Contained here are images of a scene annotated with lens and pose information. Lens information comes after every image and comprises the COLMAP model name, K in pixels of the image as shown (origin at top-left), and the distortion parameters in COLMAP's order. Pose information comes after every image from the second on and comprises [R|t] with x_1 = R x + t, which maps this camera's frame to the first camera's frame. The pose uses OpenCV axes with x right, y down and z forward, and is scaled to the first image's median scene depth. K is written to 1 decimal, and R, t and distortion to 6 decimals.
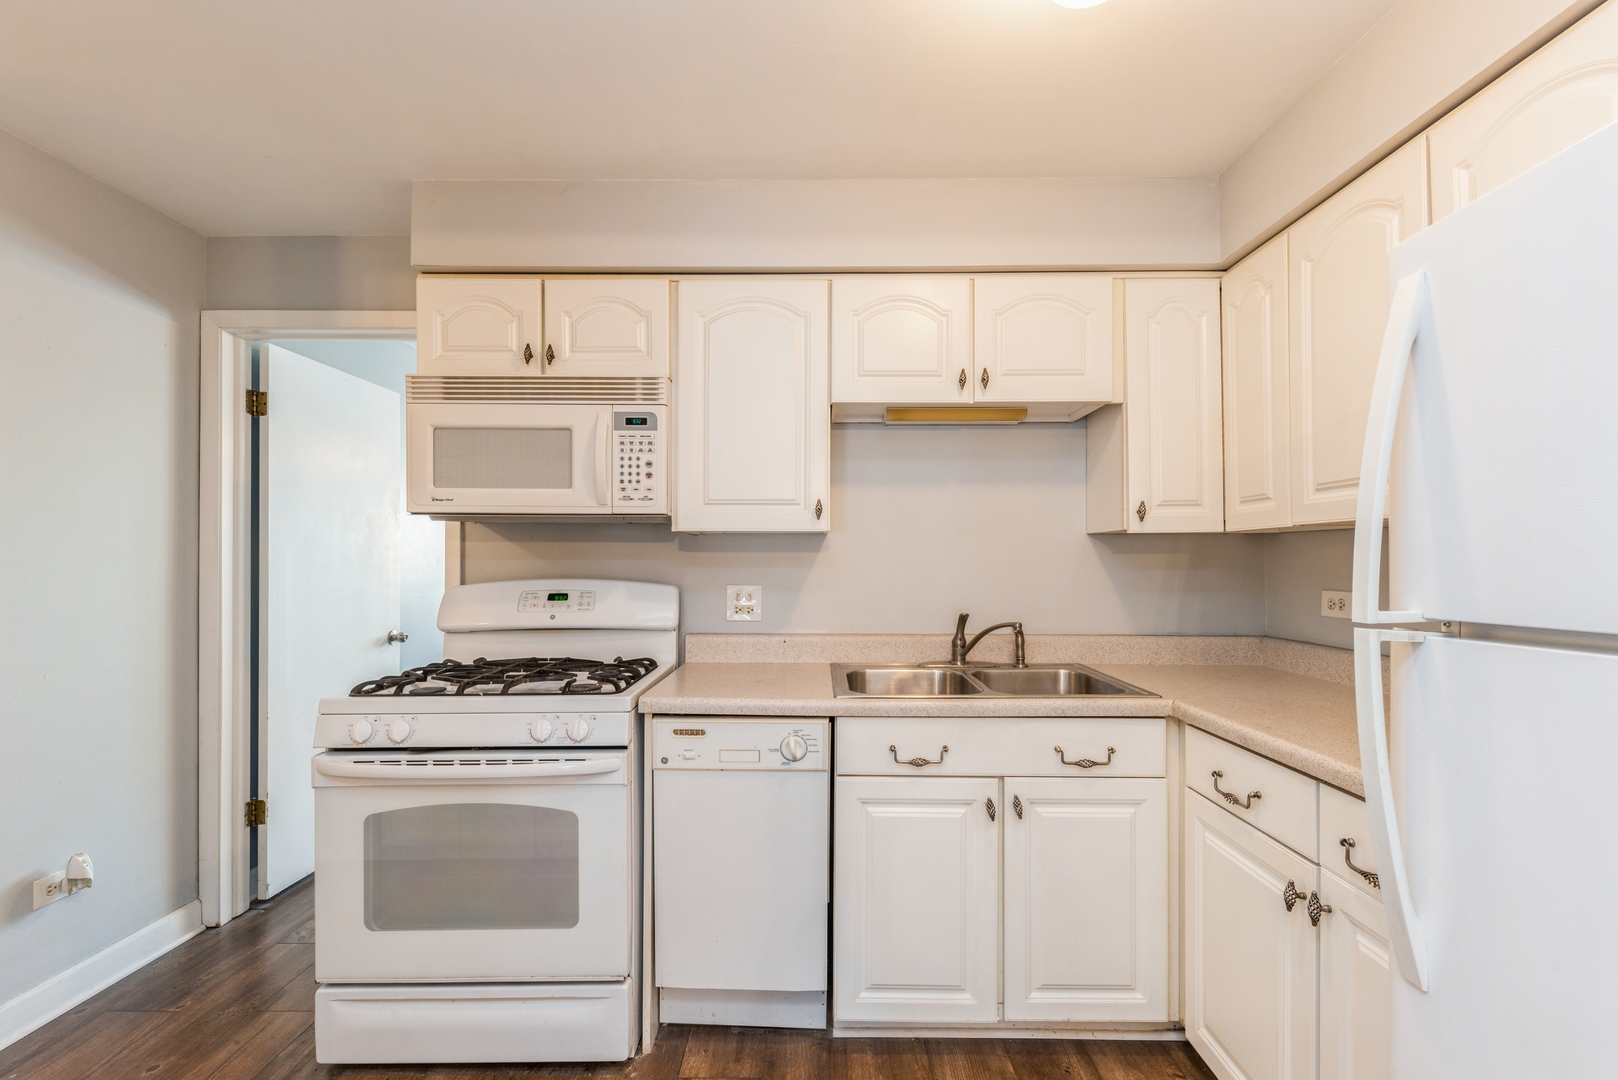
lens RADIAL K [[699.6, 0, 810.6], [0, 699.6, 556.3], [0, 0, 1]] dist [-0.000586, -0.000015]
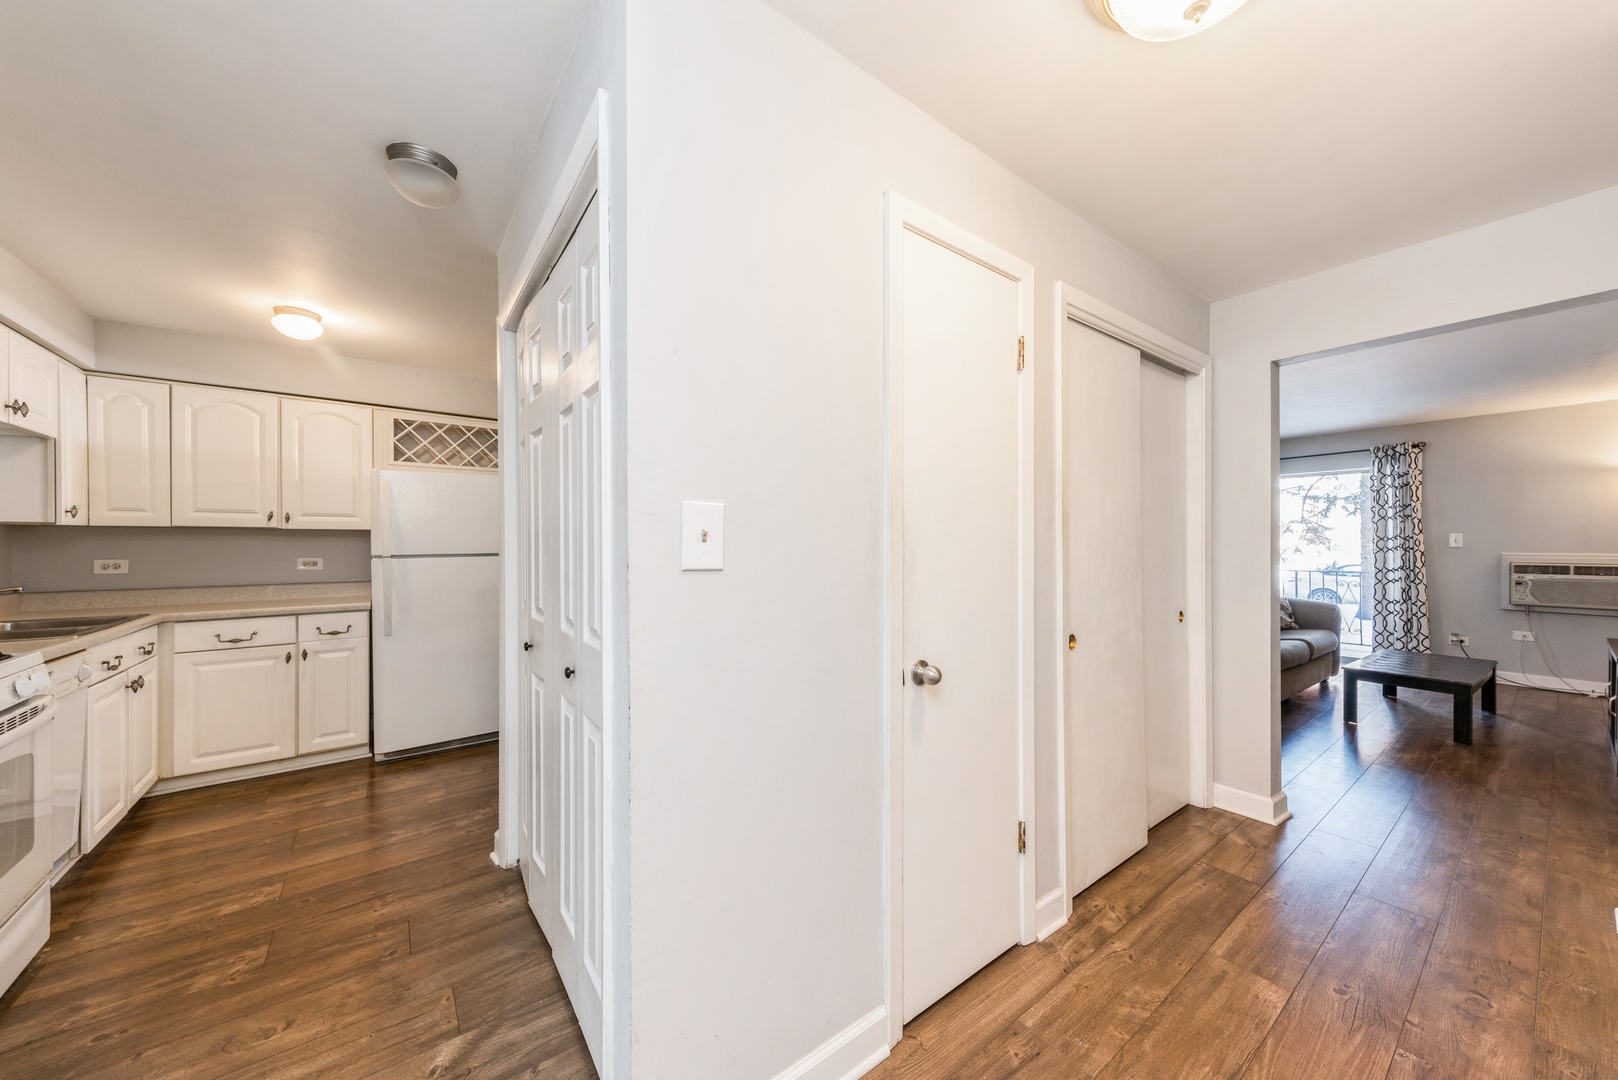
lens RADIAL K [[570.7, 0, 832.1], [0, 570.7, 543.8], [0, 0, 1]] dist [0.001089, -0.002022]
pose [[-0.628316, 0.003629, 0.777950, -1.633133], [-0.002656, 0.999973, -0.006810, 0.013804], [-0.777954, -0.006345, -0.628290, 0.461826]]
